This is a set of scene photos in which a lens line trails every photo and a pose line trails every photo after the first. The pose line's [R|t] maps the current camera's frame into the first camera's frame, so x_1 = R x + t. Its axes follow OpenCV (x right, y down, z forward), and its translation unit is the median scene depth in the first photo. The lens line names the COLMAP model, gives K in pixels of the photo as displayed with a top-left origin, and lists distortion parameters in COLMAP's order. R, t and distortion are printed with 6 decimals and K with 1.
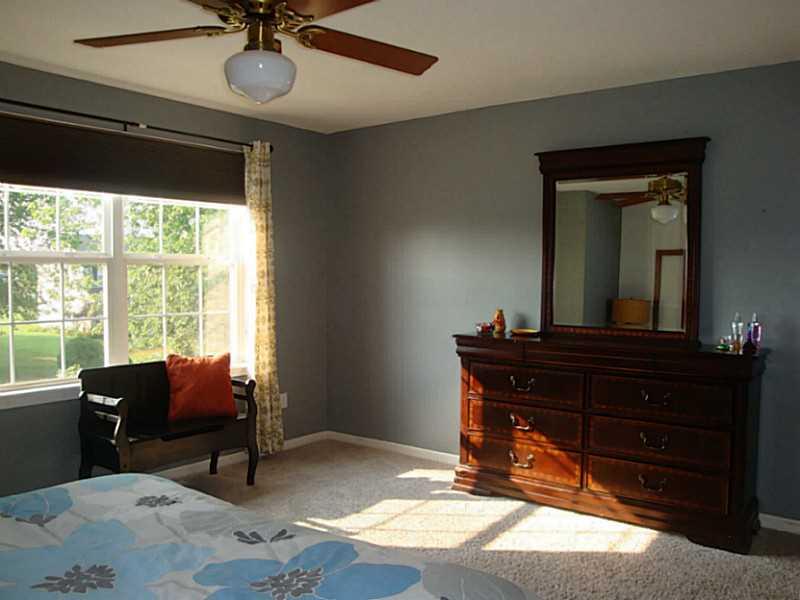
lens RADIAL K [[683.3, 0, 400.3], [0, 683.3, 303.6], [0, 0, 1]] dist [-0.094637, 0.001356]
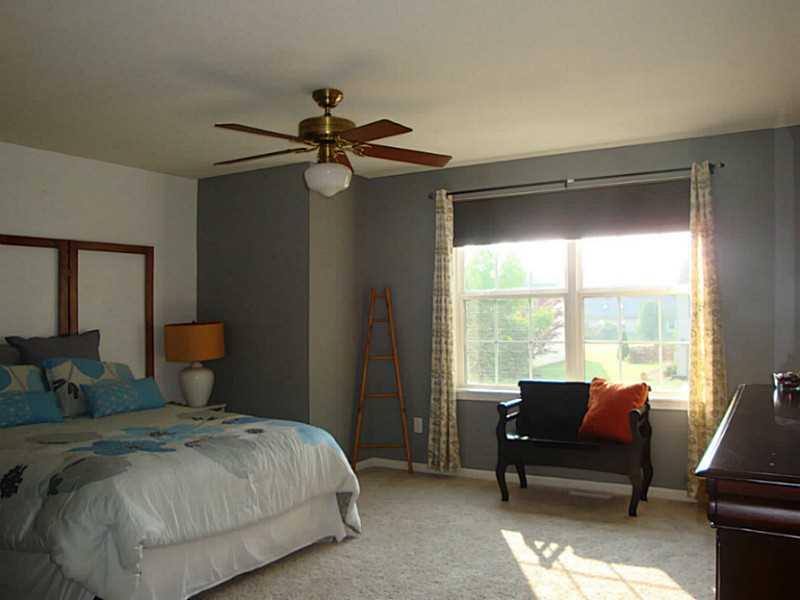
lens RADIAL K [[683.3, 0, 400.0], [0, 683.3, 300.1], [0, 0, 1]] dist [-0.094637, 0.001356]
pose [[0.136061, -0.019215, -0.990514, 0.733695], [-0.025720, 0.999406, -0.022921, -0.019470], [0.990367, 0.028595, 0.135486, 0.531905]]
